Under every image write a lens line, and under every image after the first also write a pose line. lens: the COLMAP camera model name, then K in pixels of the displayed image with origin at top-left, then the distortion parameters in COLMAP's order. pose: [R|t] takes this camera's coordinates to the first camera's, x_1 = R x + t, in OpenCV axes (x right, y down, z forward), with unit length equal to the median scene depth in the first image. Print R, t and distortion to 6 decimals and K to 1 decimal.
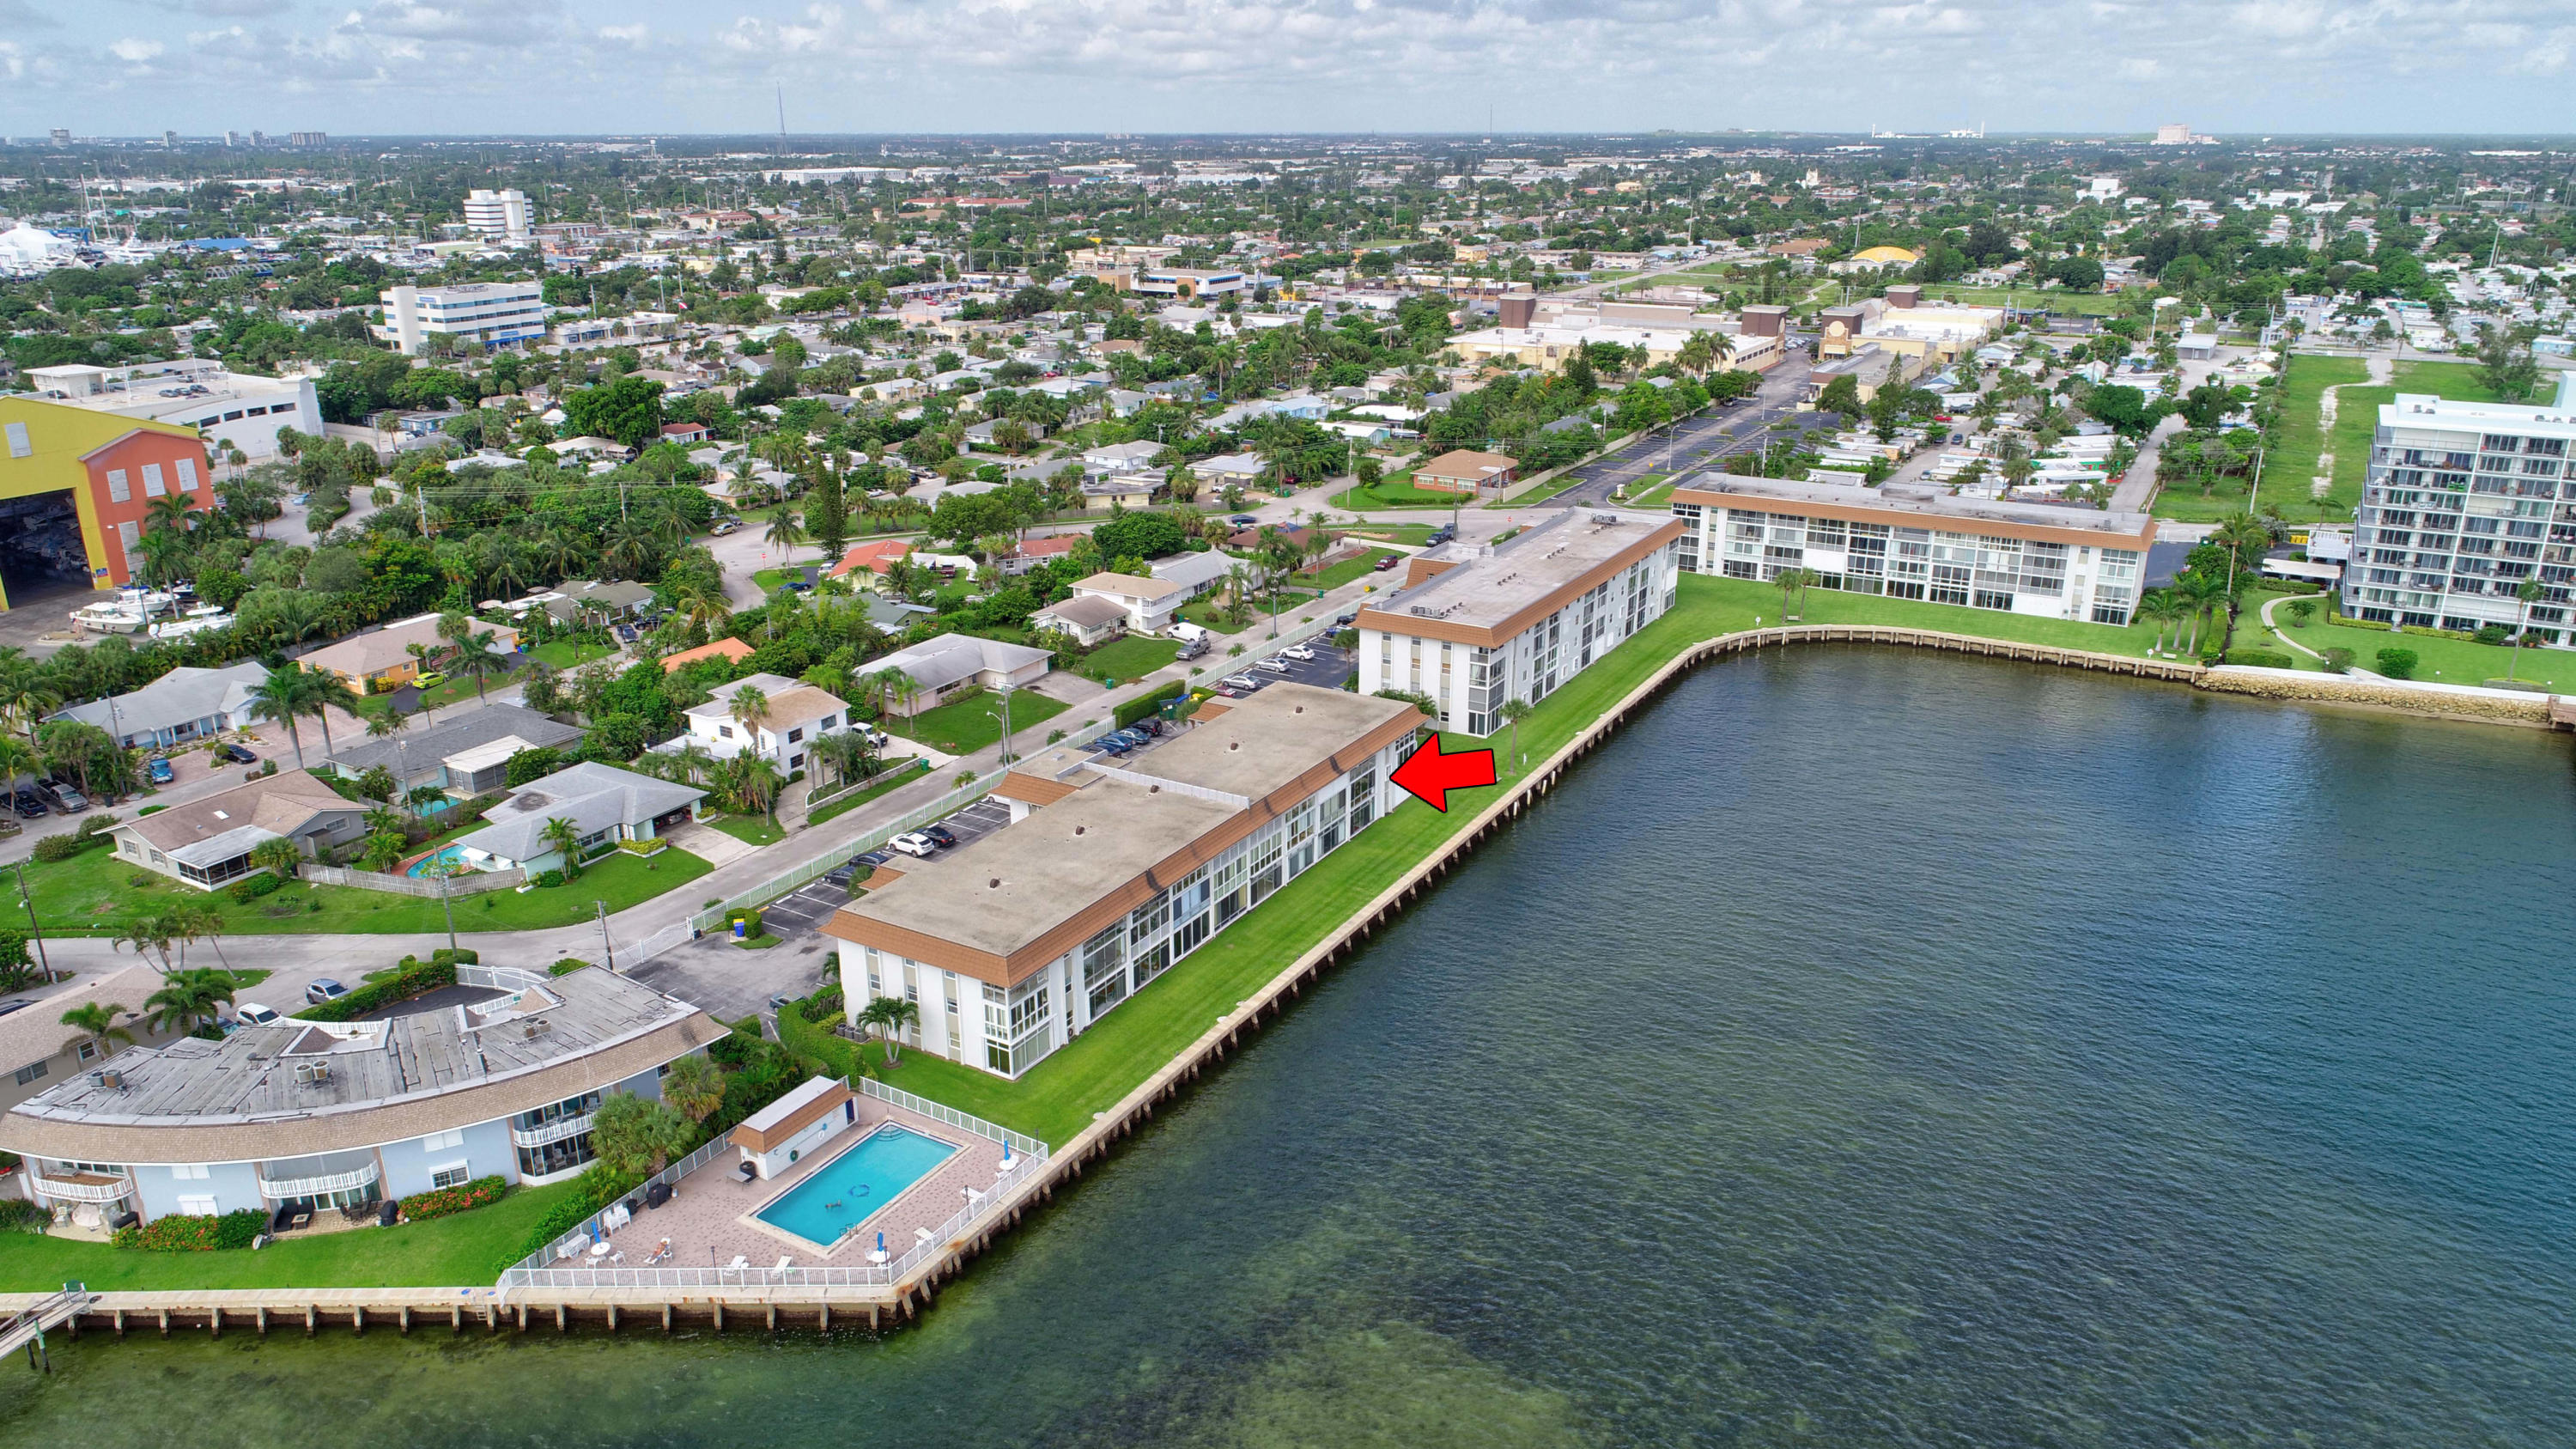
lens RADIAL K [[1723.4, 0, 1288.0], [0, 1723.4, 724.5], [0, 0, 1]] dist [-0.000072, -0.001922]
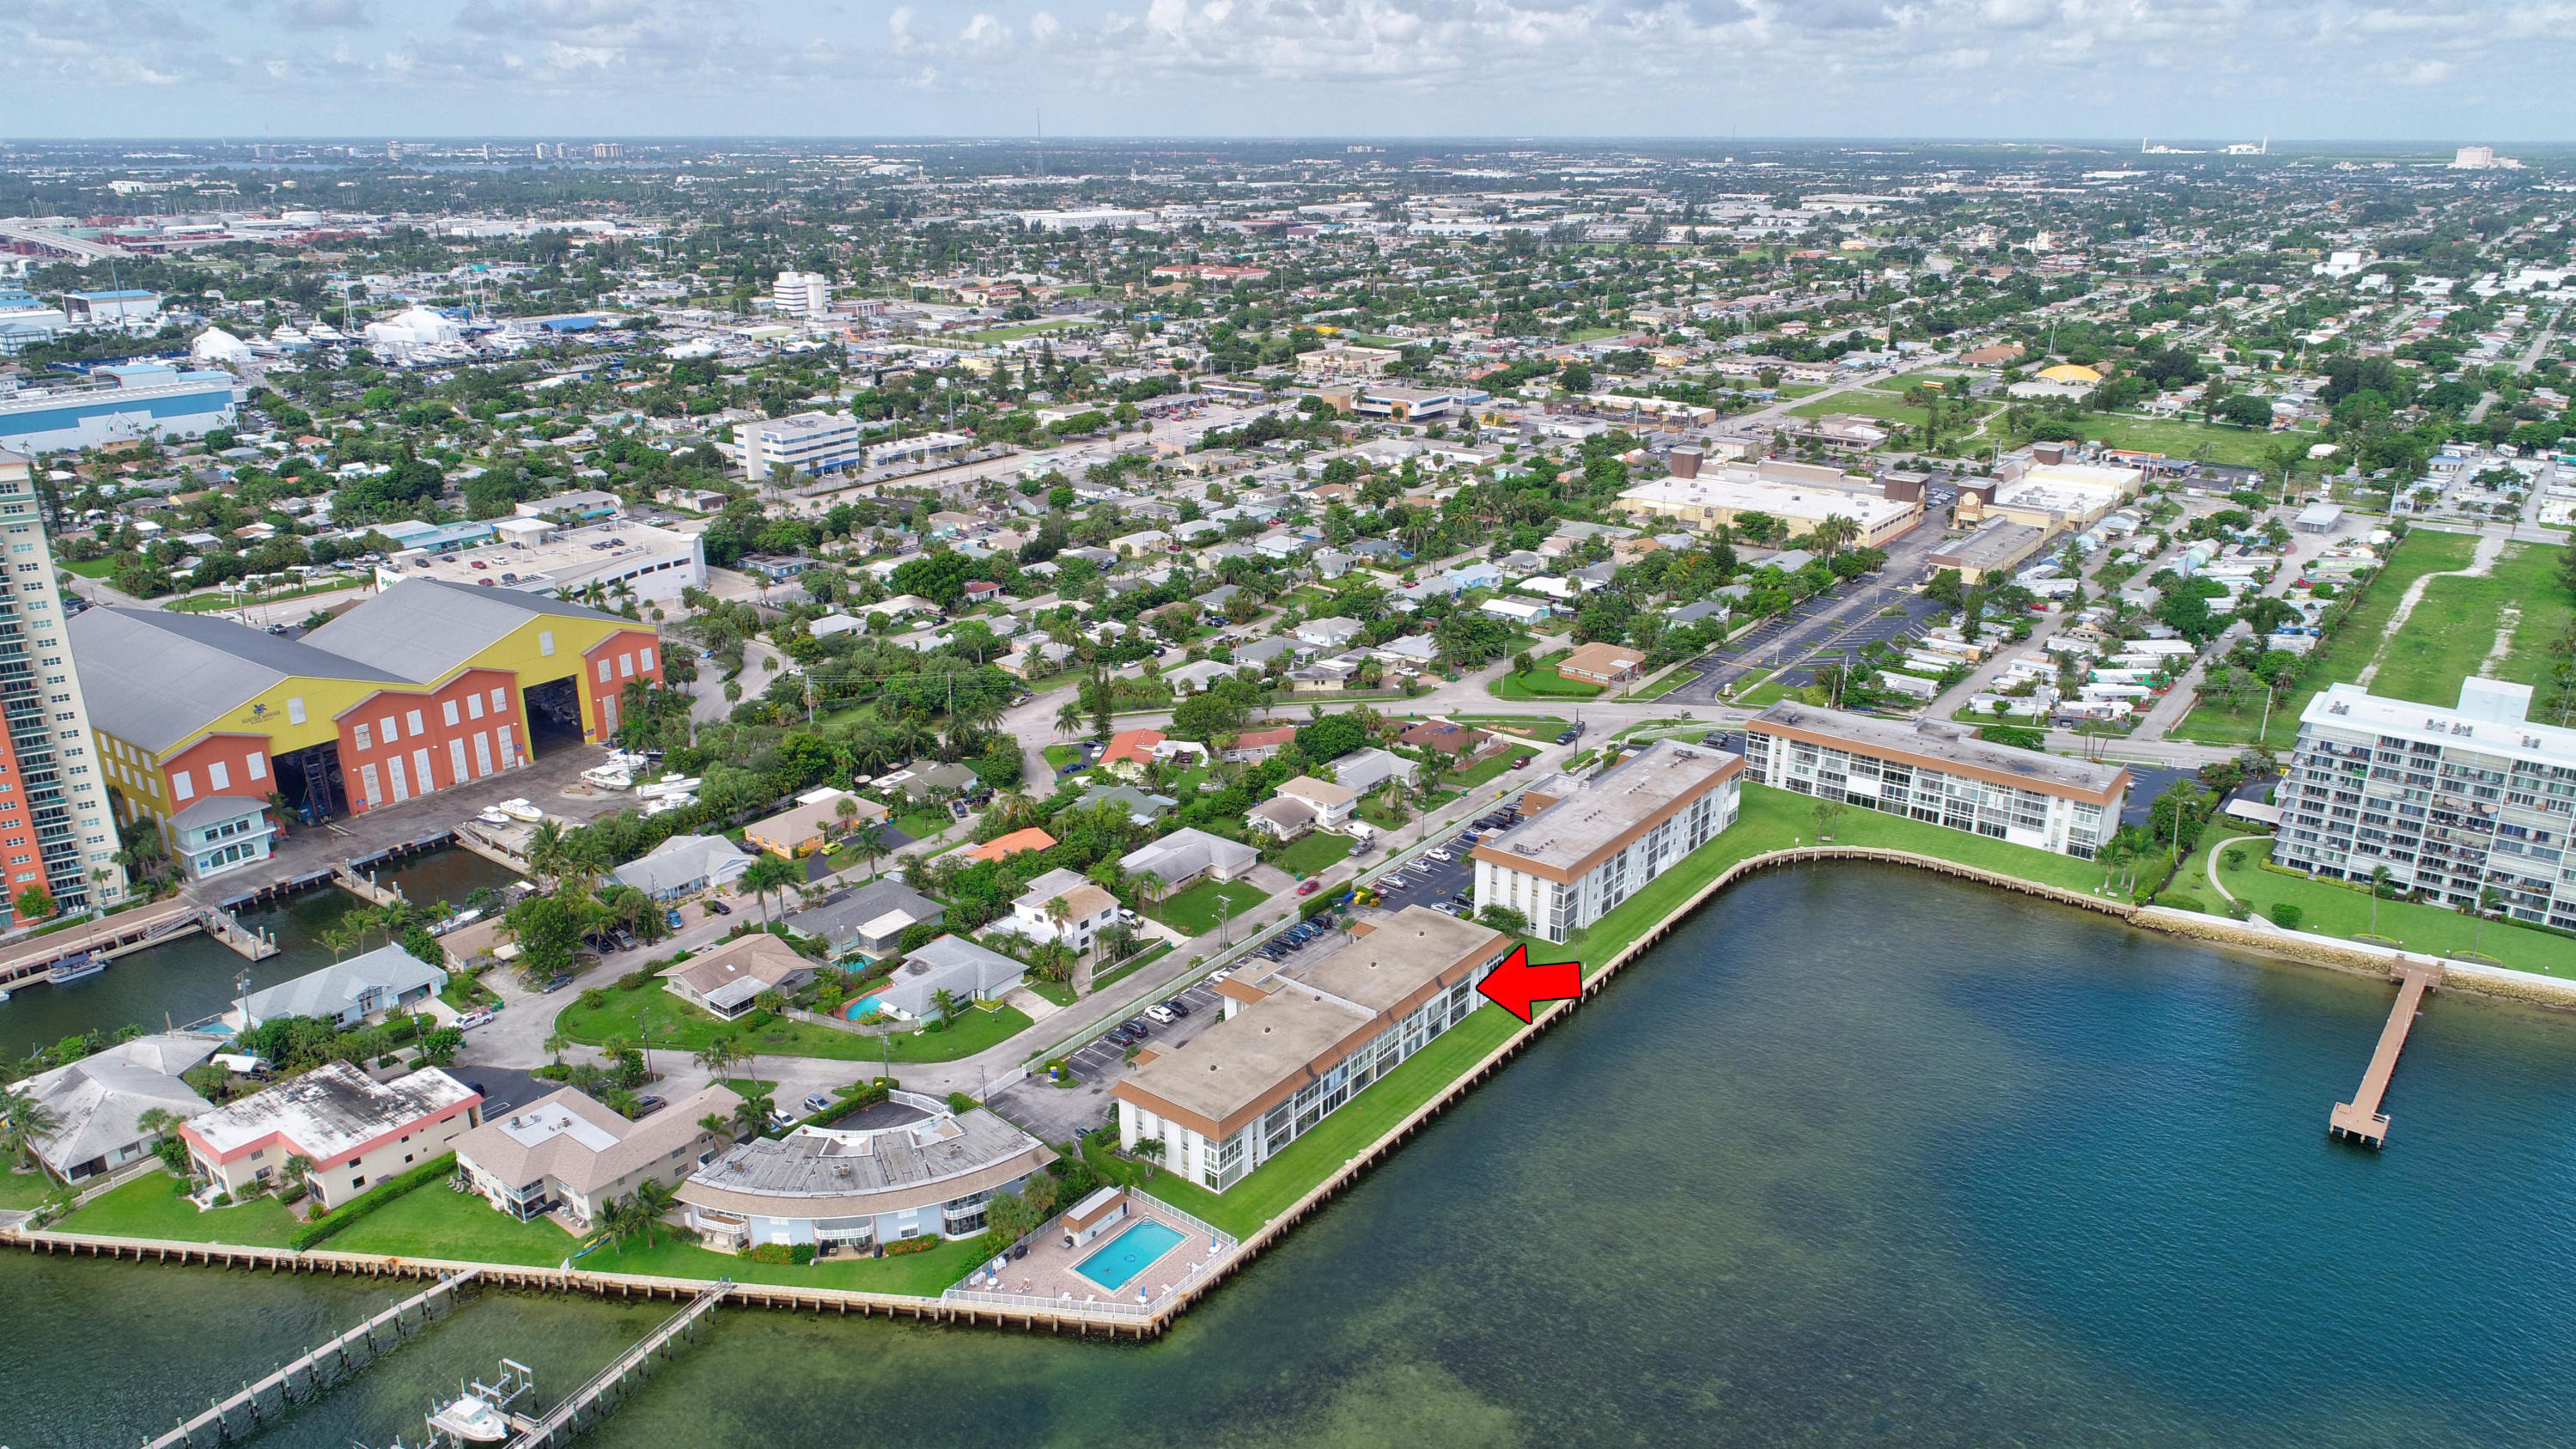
lens RADIAL K [[1723.1, 0, 1288.0], [0, 1723.1, 724.5], [0, 0, 1]] dist [-0.000072, -0.001922]
pose [[0.991188, 0.045992, -0.124220, 0.049555], [-0.045834, 0.998941, 0.004129, -0.137506], [0.124278, 0.001601, 0.992246, -0.346040]]
